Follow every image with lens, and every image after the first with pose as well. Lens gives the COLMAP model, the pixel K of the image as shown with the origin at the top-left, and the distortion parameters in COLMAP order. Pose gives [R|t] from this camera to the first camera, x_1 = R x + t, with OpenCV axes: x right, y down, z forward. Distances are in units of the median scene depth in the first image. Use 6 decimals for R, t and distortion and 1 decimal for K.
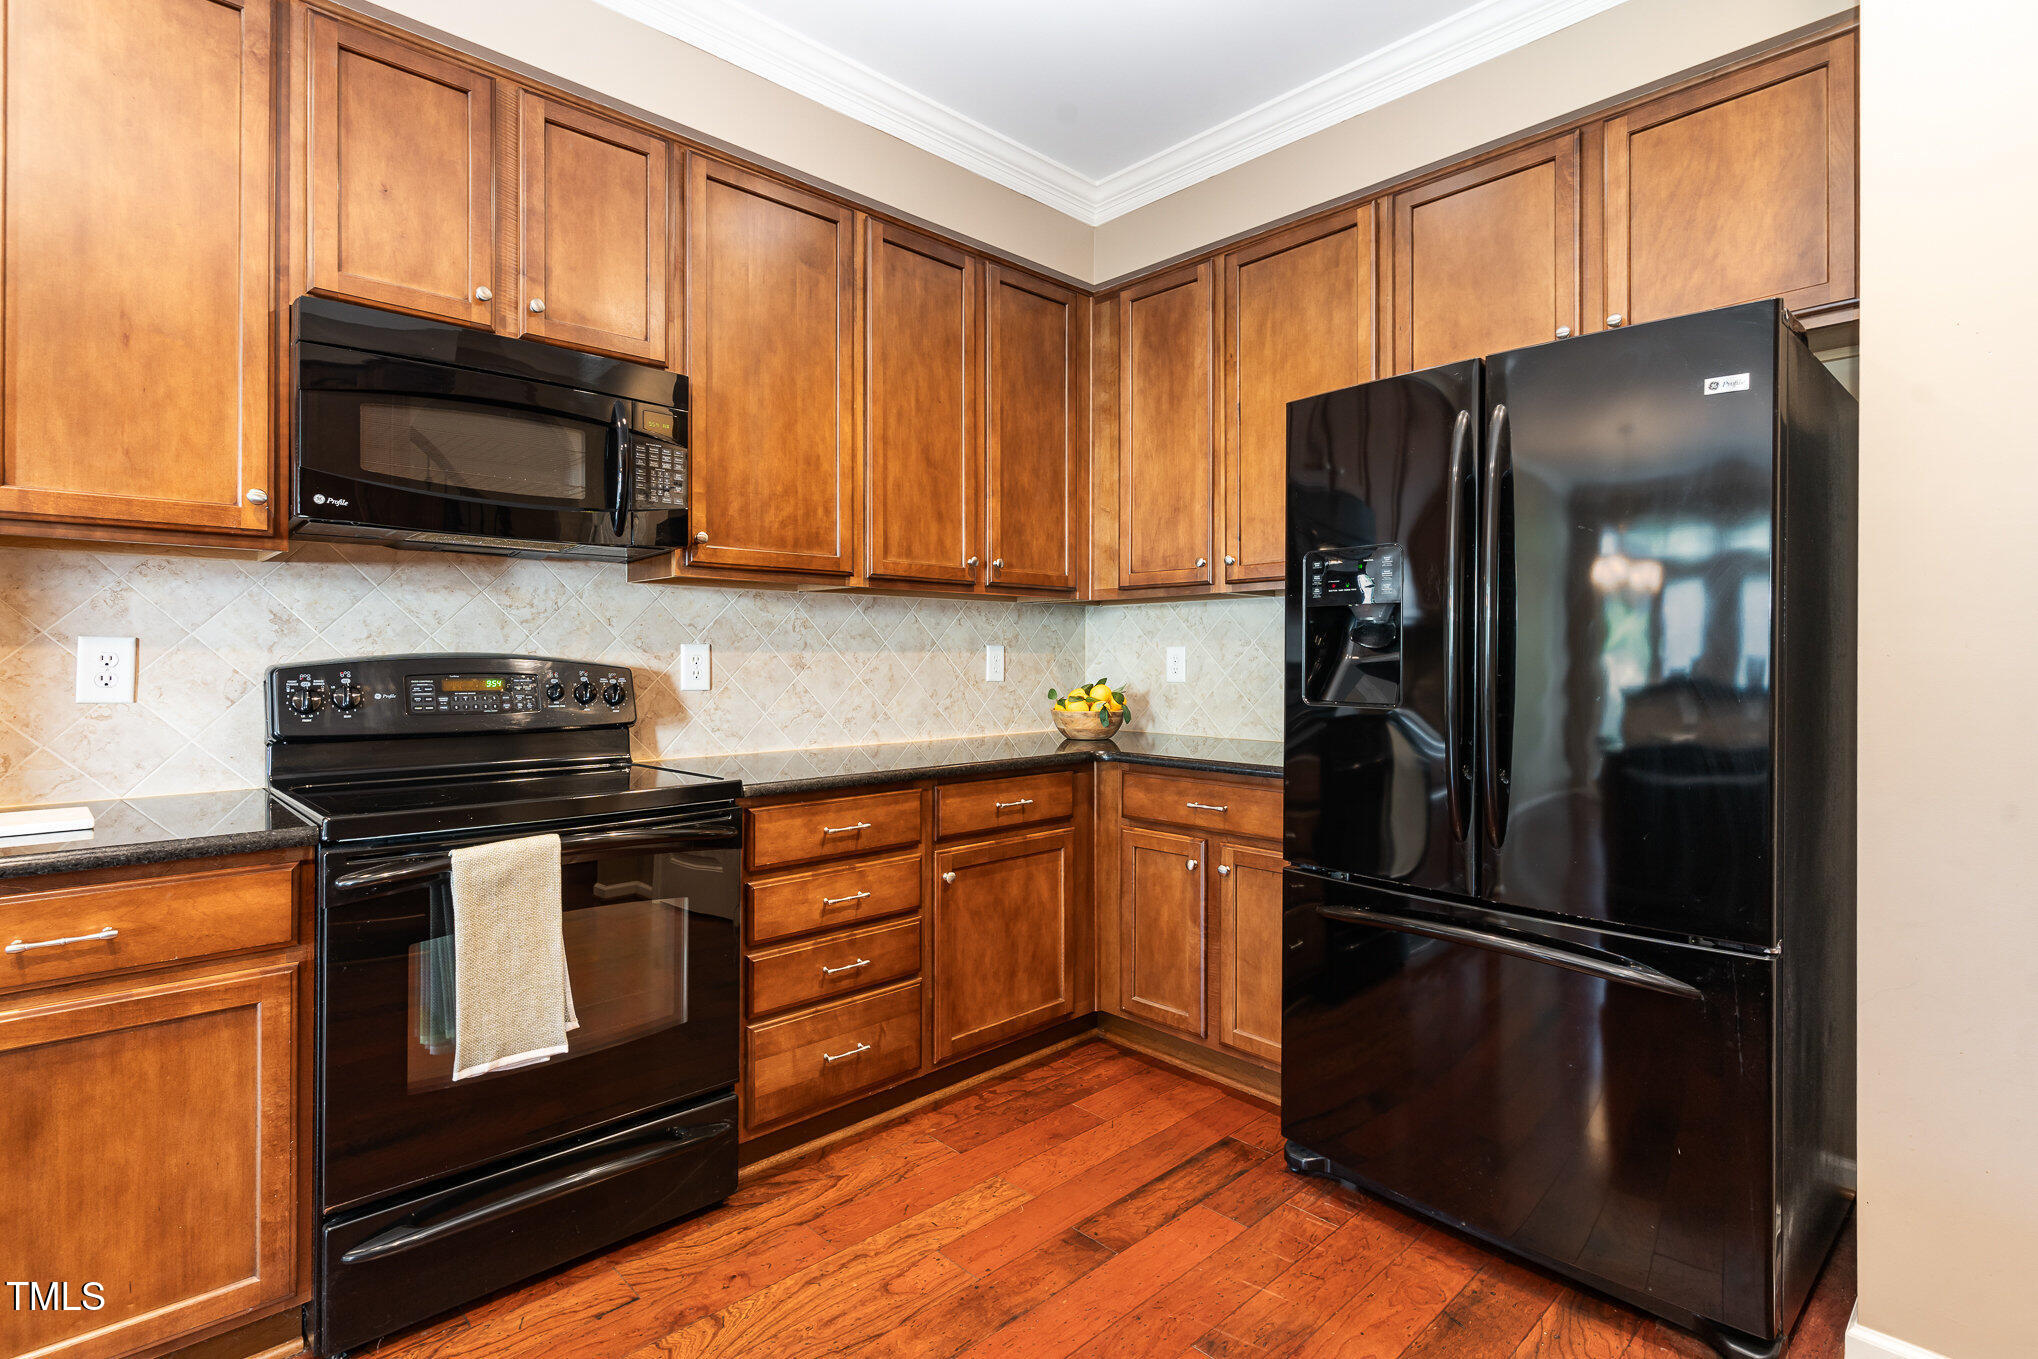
lens RADIAL K [[981.3, 0, 1018.1], [0, 981.3, 659.8], [0, 0, 1]] dist [0.013517, -0.002280]
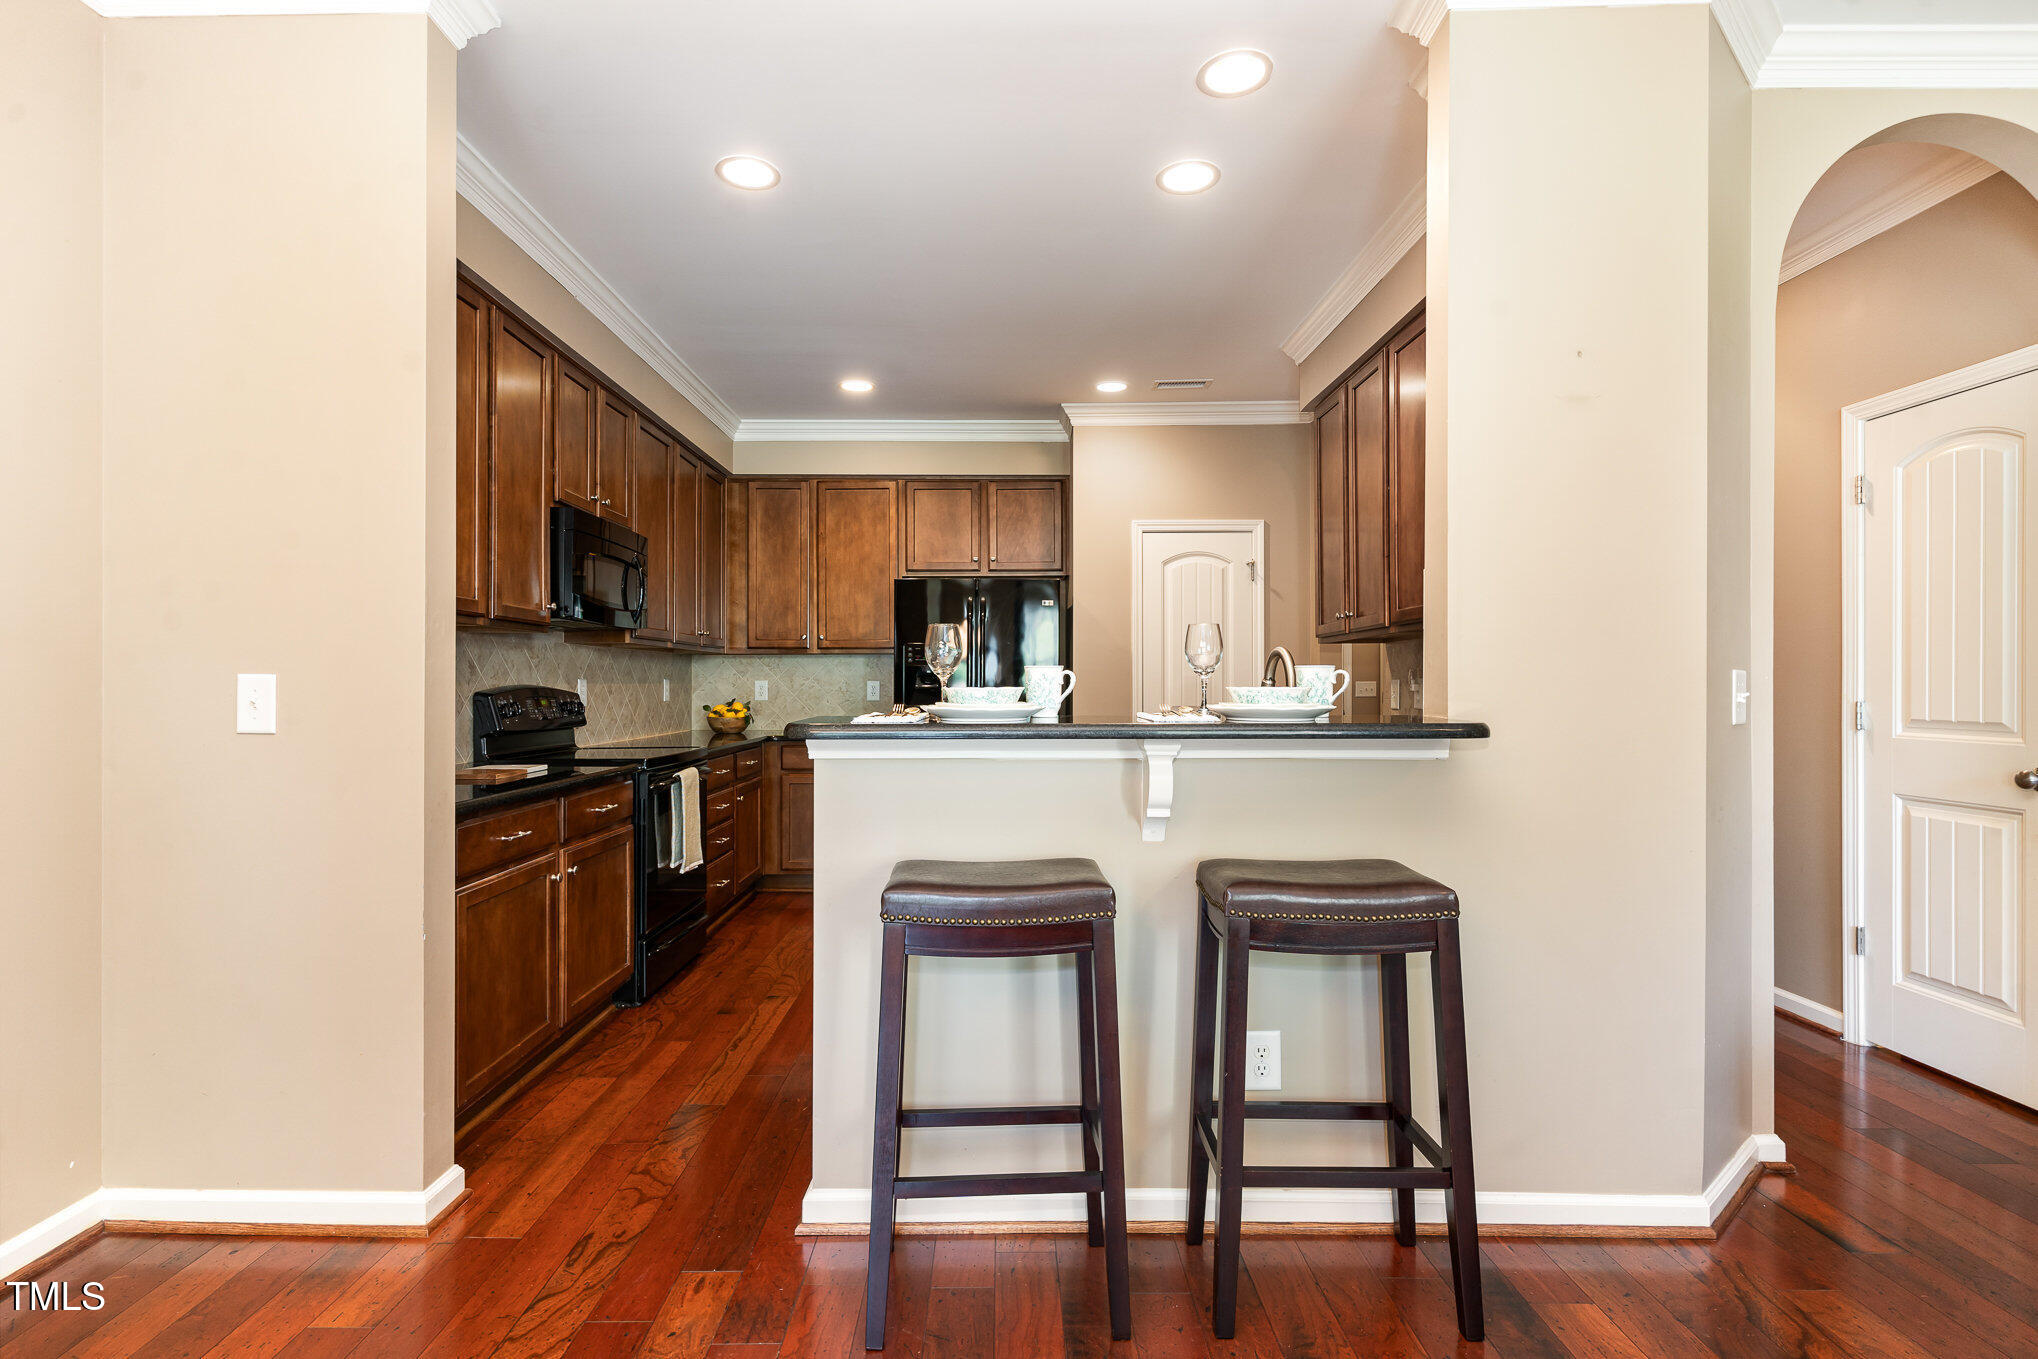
lens RADIAL K [[981.3, 0, 999.2], [0, 981.3, 688.4], [0, 0, 1]] dist [0.013517, -0.002280]
pose [[0.690329, 0.000200, 0.723495, -0.940226], [-0.003504, 0.999989, 0.003067, -0.006291], [-0.723487, -0.004652, 0.690323, -0.603498]]
